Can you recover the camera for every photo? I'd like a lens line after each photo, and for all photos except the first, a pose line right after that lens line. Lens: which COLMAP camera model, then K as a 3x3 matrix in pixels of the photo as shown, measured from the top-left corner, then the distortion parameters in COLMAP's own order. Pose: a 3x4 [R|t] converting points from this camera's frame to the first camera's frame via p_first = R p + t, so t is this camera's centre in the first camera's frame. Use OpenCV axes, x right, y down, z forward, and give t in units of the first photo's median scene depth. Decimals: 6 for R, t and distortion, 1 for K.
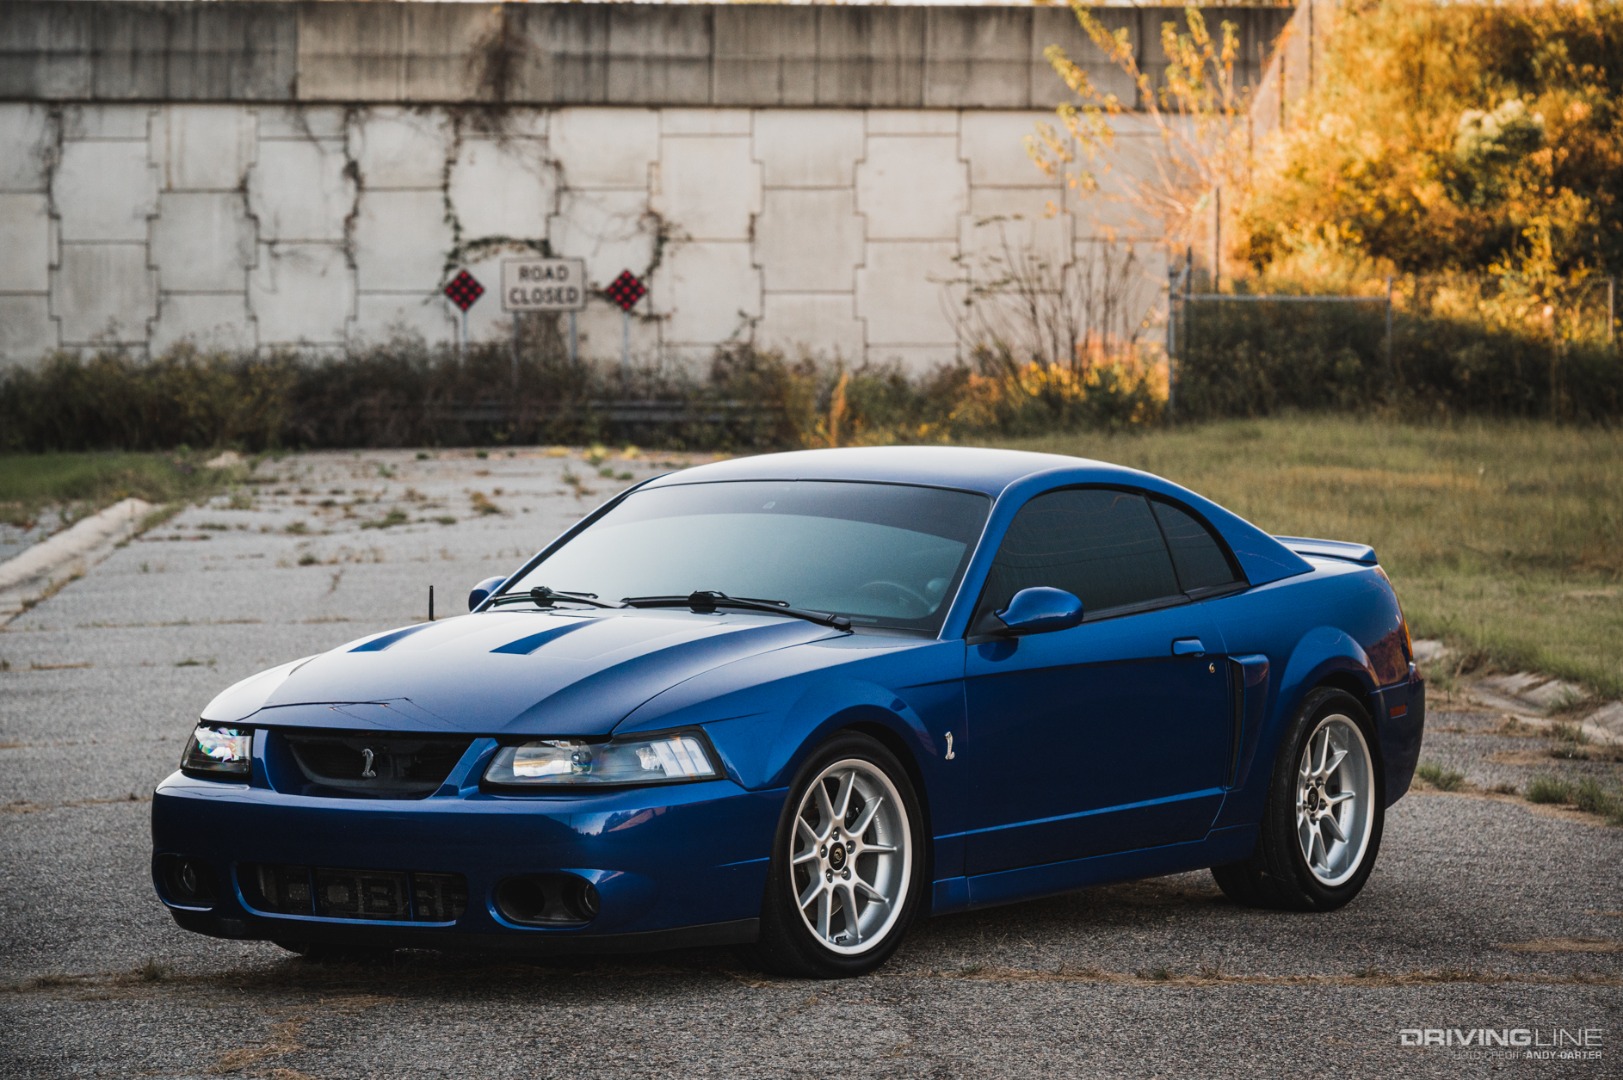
lens RADIAL K [[6145.3, 0, 811.5], [0, 6145.3, 540.0], [0, 0, 1]] dist [-0.050307, 0.148983]
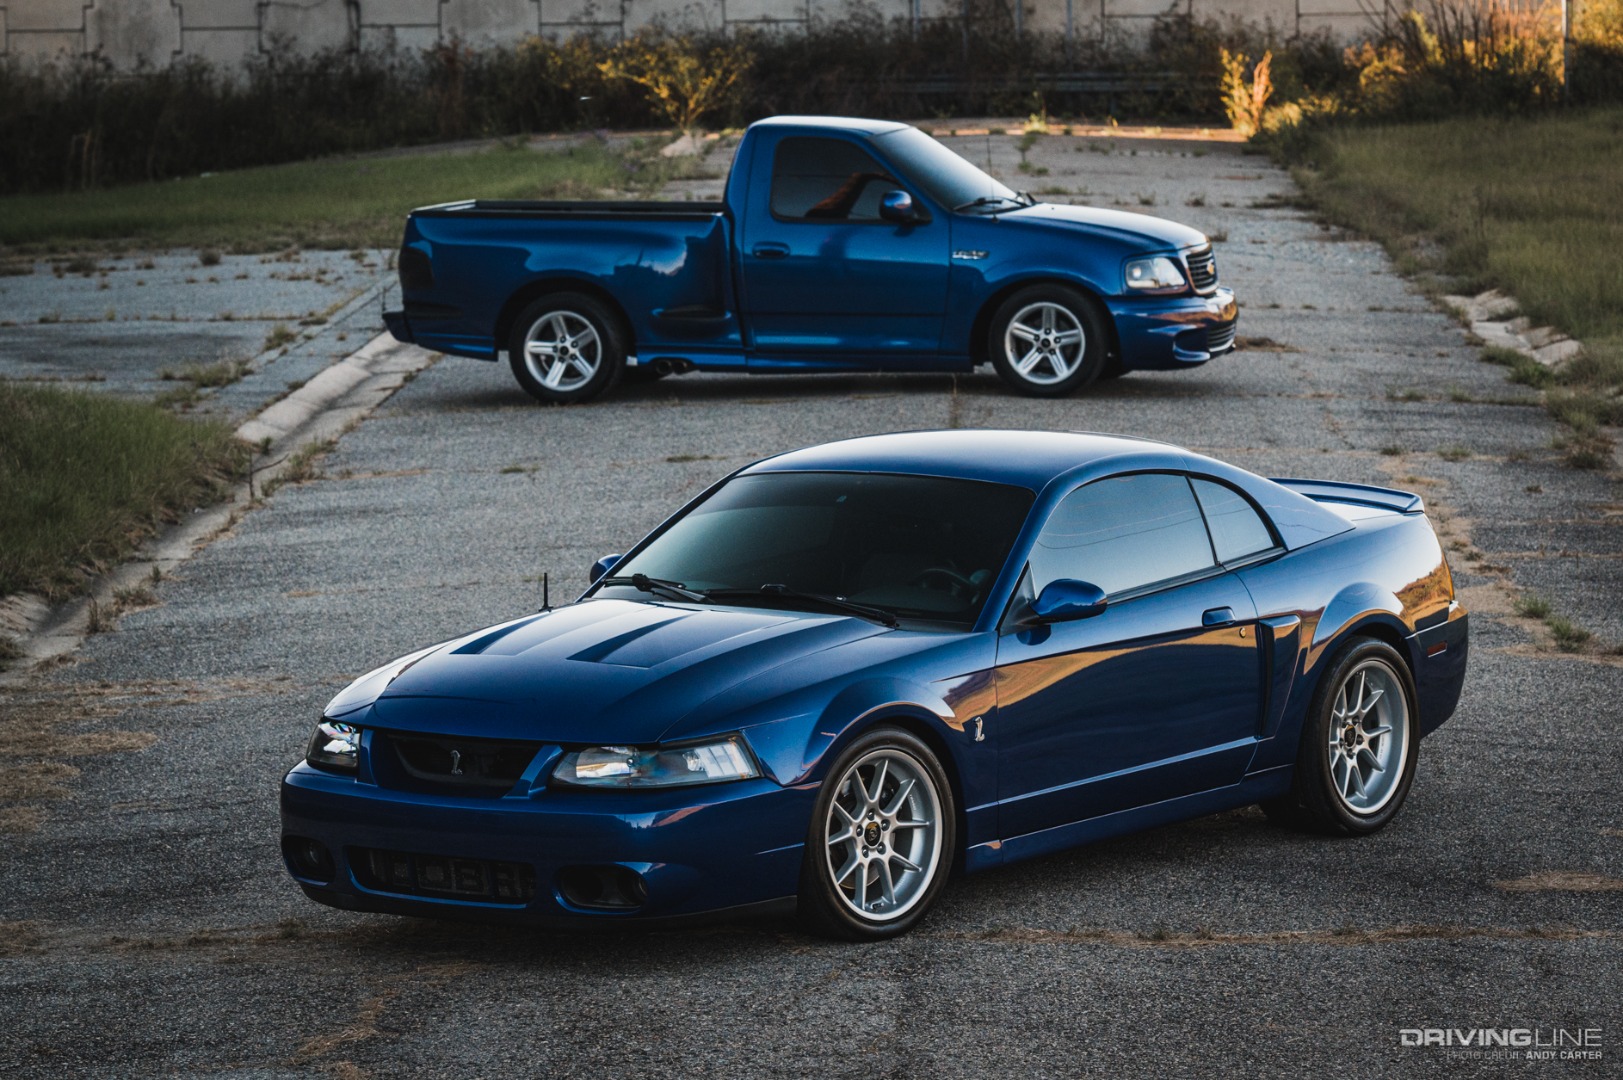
lens RADIAL K [[5904.7, 0, 811.5], [0, 5904.7, 540.0], [0, 0, 1]] dist [-0.037869, -0.113602]
pose [[0.995480, -0.007999, -0.094630, 0.046741], [0.015060, 0.997134, 0.074145, -0.040699], [0.093766, -0.075235, 0.992748, -0.041799]]
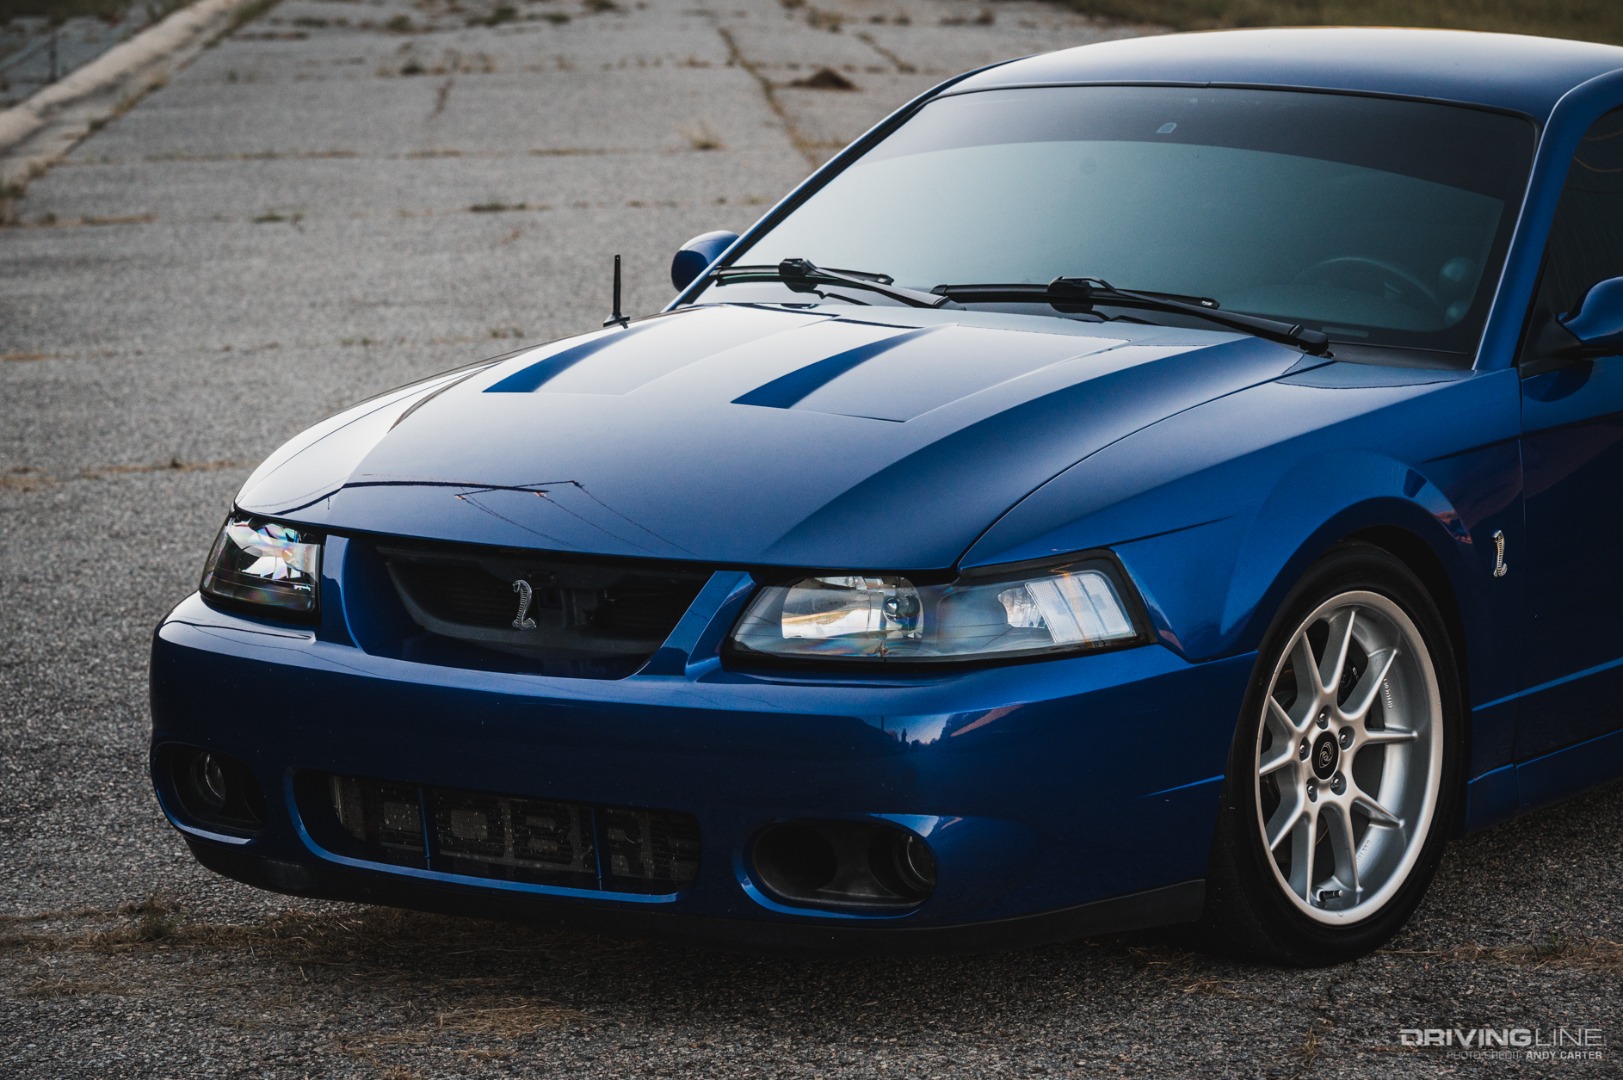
lens RADIAL K [[5434.5, 0, 811.5], [0, 5434.5, 540.0], [0, 0, 1]] dist [-0.117062, 1.281608]
pose [[0.999928, 0.009512, -0.007283, -0.019692], [-0.008741, 0.995005, 0.099442, -0.009445], [0.008193, -0.099371, 0.995017, 0.235233]]
